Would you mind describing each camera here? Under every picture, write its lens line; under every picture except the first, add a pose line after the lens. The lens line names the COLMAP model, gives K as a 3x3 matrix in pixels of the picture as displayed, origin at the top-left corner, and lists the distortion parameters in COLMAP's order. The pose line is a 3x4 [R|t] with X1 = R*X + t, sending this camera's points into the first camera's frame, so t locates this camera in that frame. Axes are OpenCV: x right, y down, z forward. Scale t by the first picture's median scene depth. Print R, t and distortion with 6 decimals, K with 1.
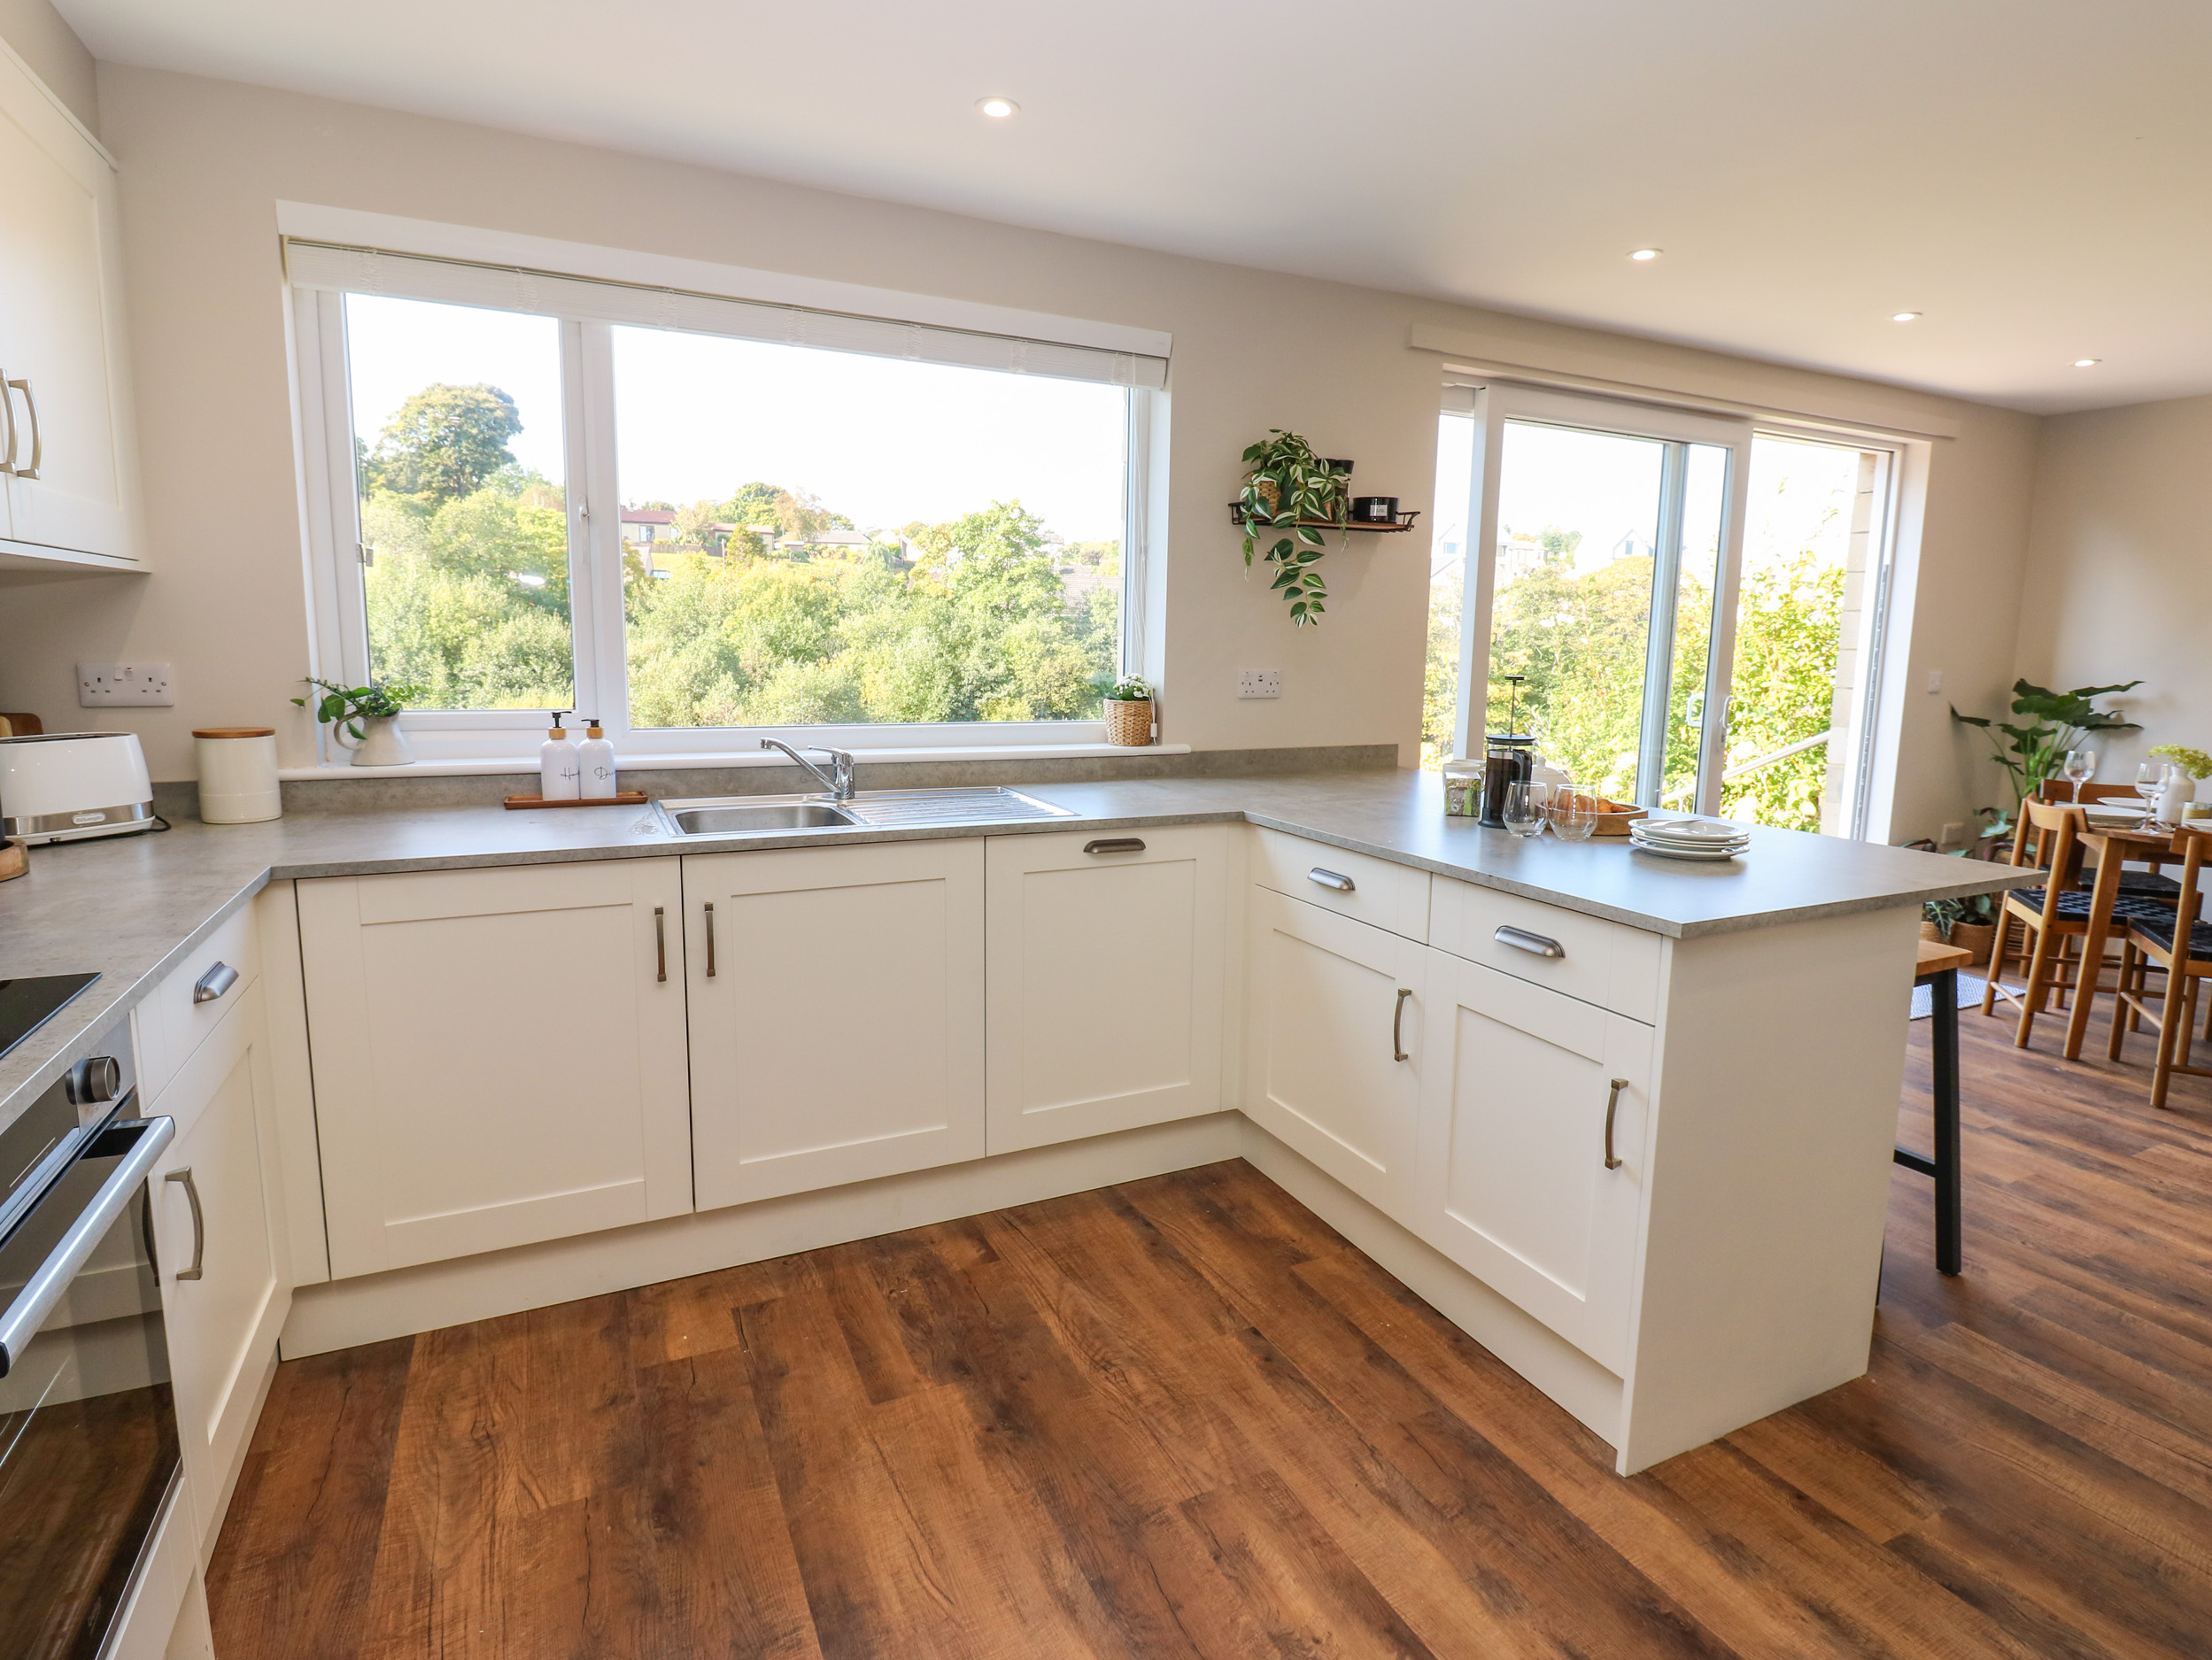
lens RADIAL K [[1154.0, 0, 1123.5], [0, 1154.0, 800.8], [0, 0, 1]] dist [0.002088, -0.013524]
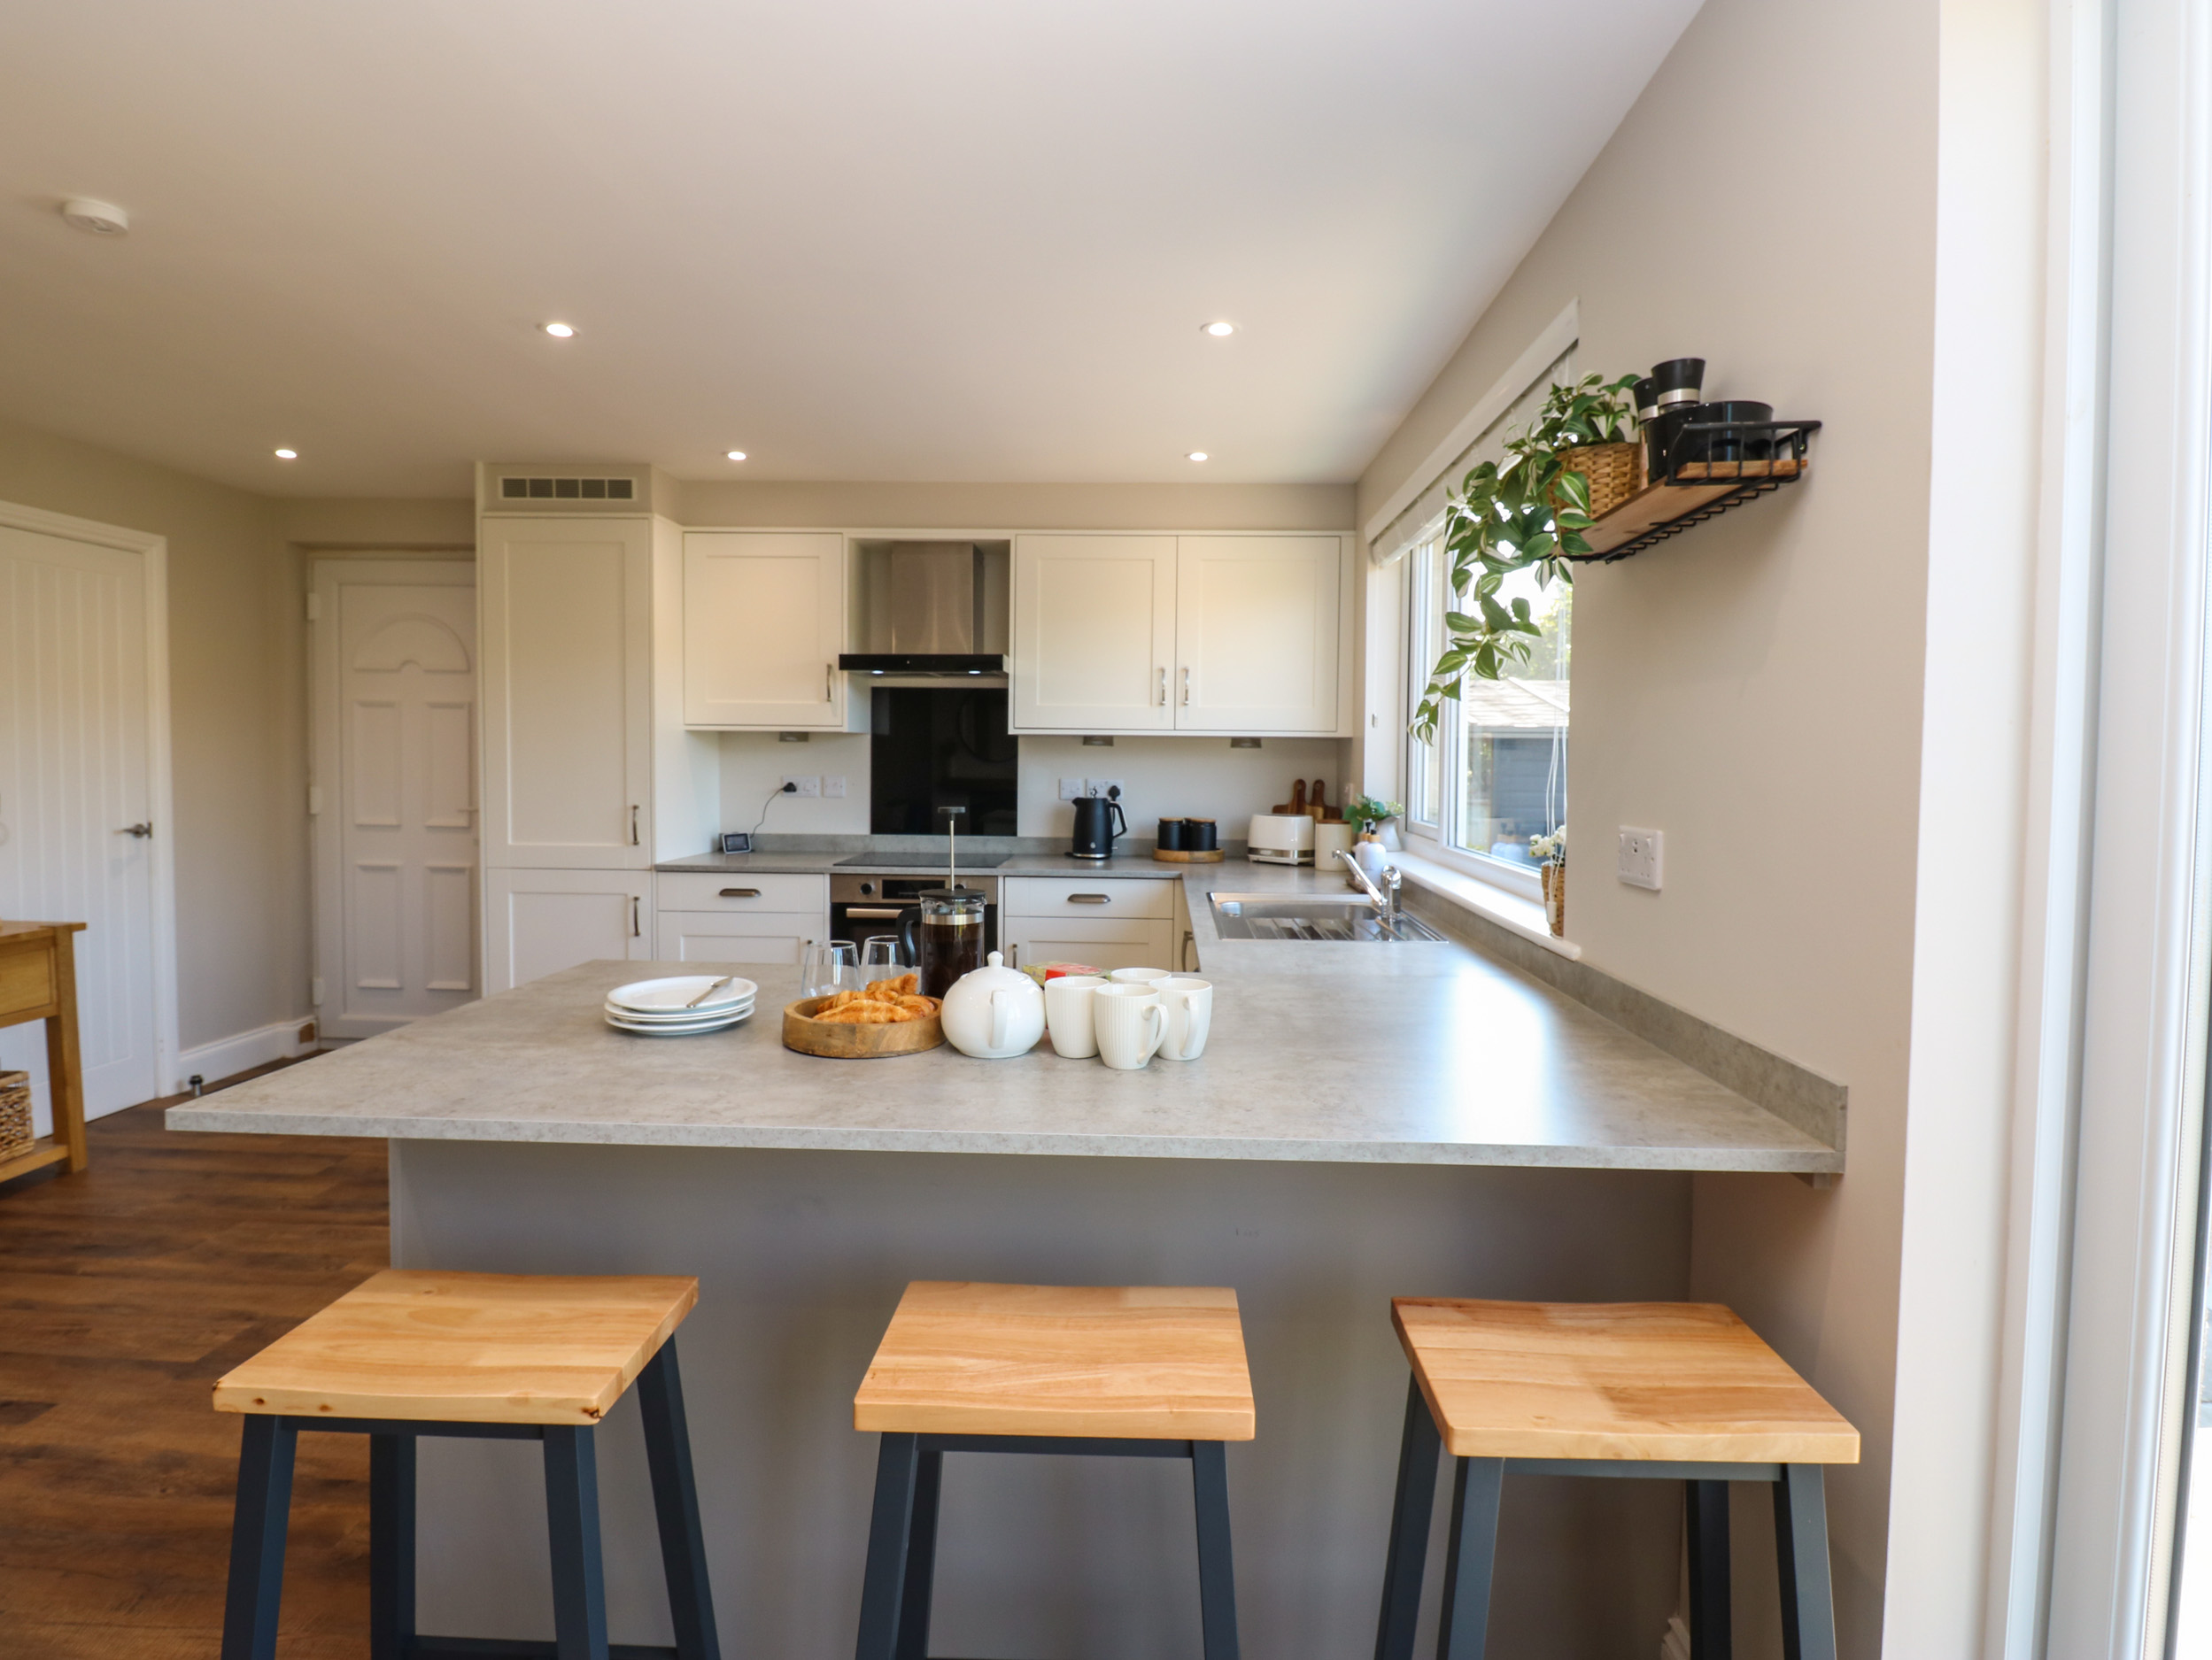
lens RADIAL K [[1154.0, 0, 1123.5], [0, 1154.0, 800.8], [0, 0, 1]] dist [0.002088, -0.013524]
pose [[-0.471340, 0.012206, -0.881867, 0.966686], [-0.141492, 0.985906, 0.089271, -0.200779], [0.870528, 0.166855, -0.462969, 1.490513]]
